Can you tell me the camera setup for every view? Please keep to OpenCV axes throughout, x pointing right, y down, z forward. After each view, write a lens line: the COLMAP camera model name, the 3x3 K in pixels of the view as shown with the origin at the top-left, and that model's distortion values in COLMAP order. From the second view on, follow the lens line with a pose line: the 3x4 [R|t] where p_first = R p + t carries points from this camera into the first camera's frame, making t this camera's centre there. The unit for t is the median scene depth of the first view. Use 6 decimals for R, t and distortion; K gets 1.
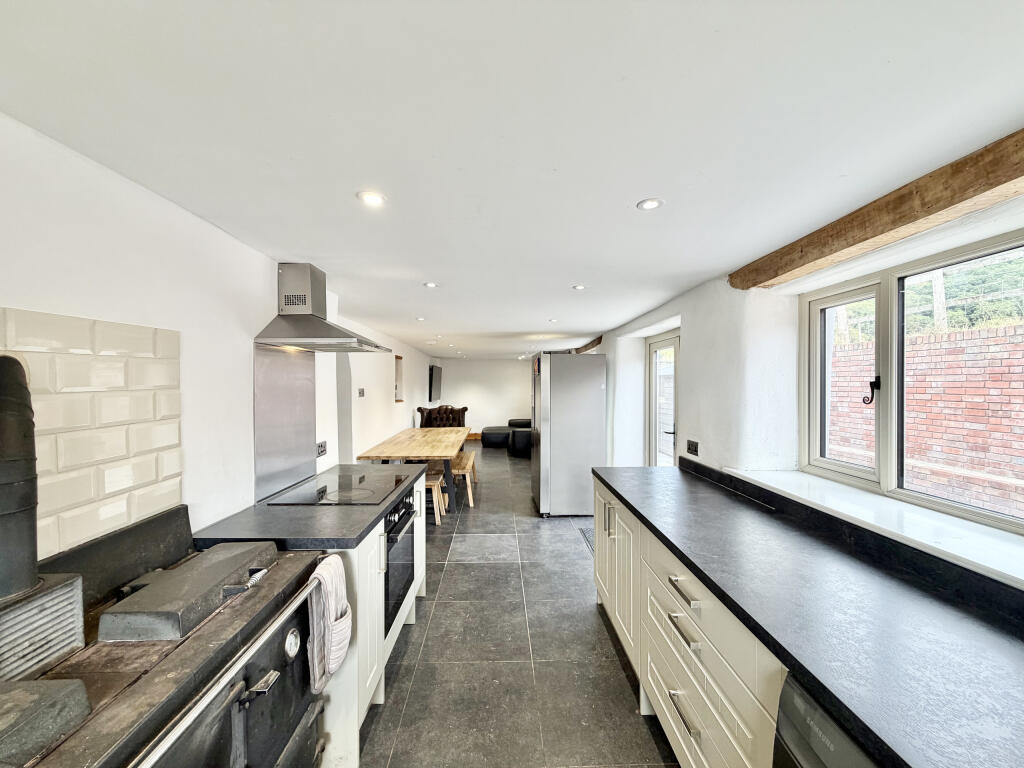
lens RADIAL K [[409.9, 0, 512.0], [0, 409.9, 384.0], [0, 0, 1]] dist [0.000039, 0.000025]
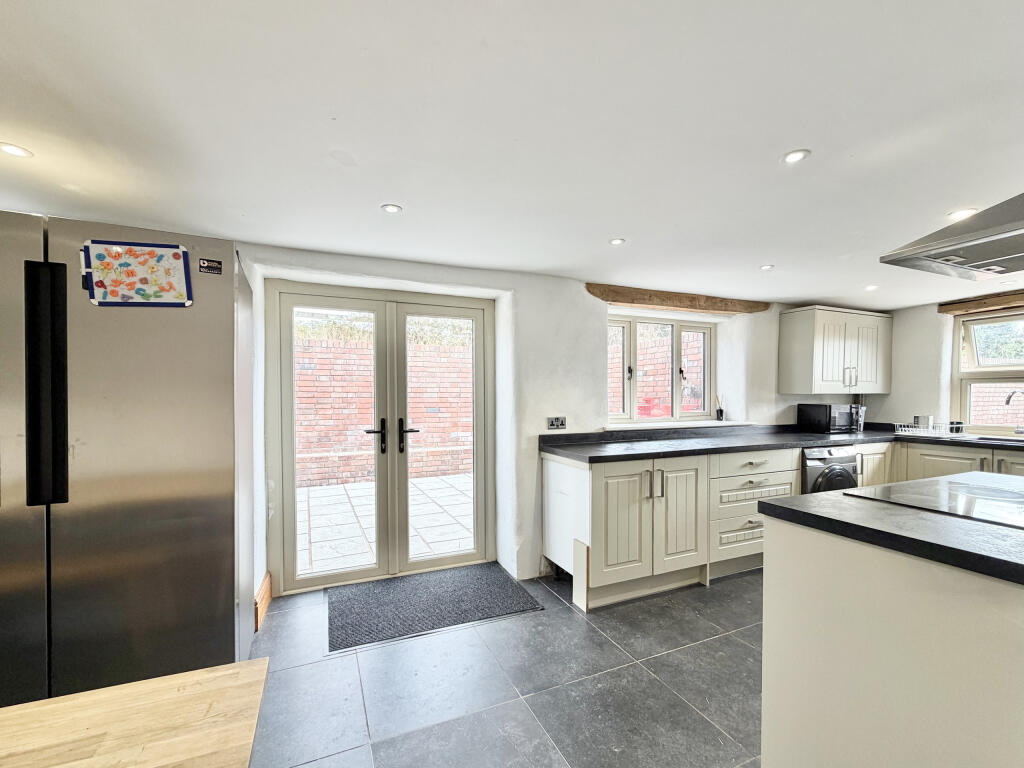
lens RADIAL K [[436.7, 0, 512.5], [0, 436.7, 406.5], [0, 0, 1]] dist [-0.000431, -0.000038]
pose [[-0.380798, -0.020063, 0.924440, -0.699836], [0.005077, 0.999704, 0.023788, 0.096358], [-0.924644, 0.013751, -0.380584, 1.828283]]
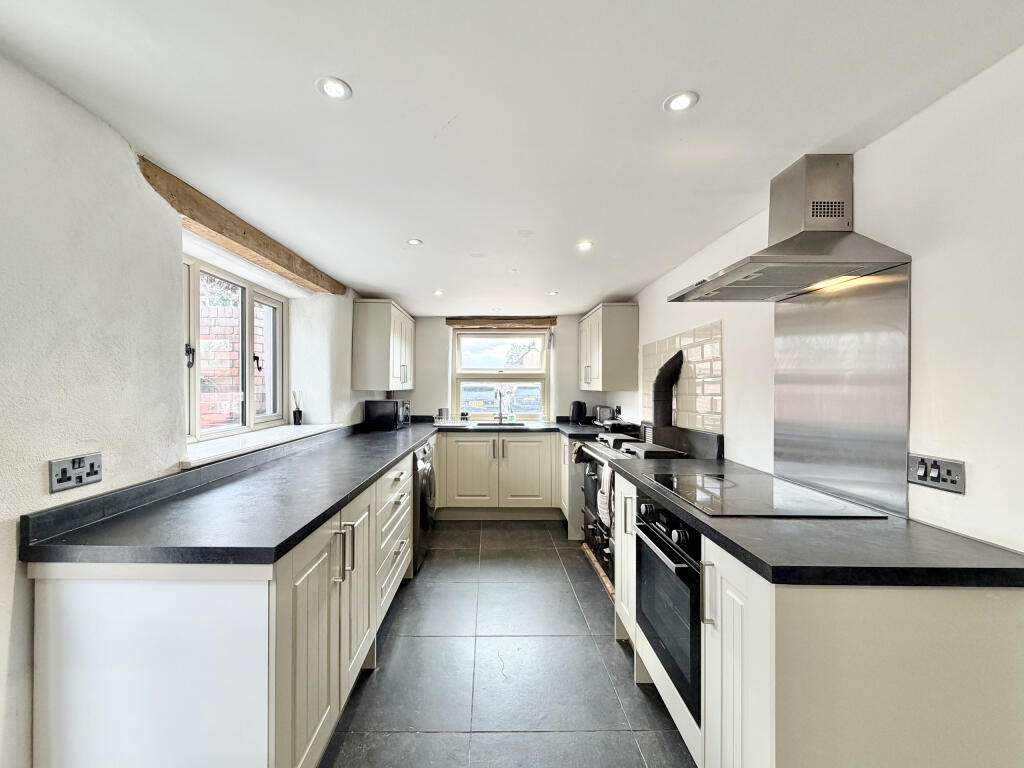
lens RADIAL K [[425.0, 0, 494.2], [0, 425.0, 384.5], [0, 0, 1]] dist [0.000492, 0.000228]
pose [[-0.999730, -0.002749, 0.023074, -0.008829], [-0.002821, 0.999991, -0.003081, 0.075069], [-0.023065, -0.003145, -0.999729, 1.686510]]
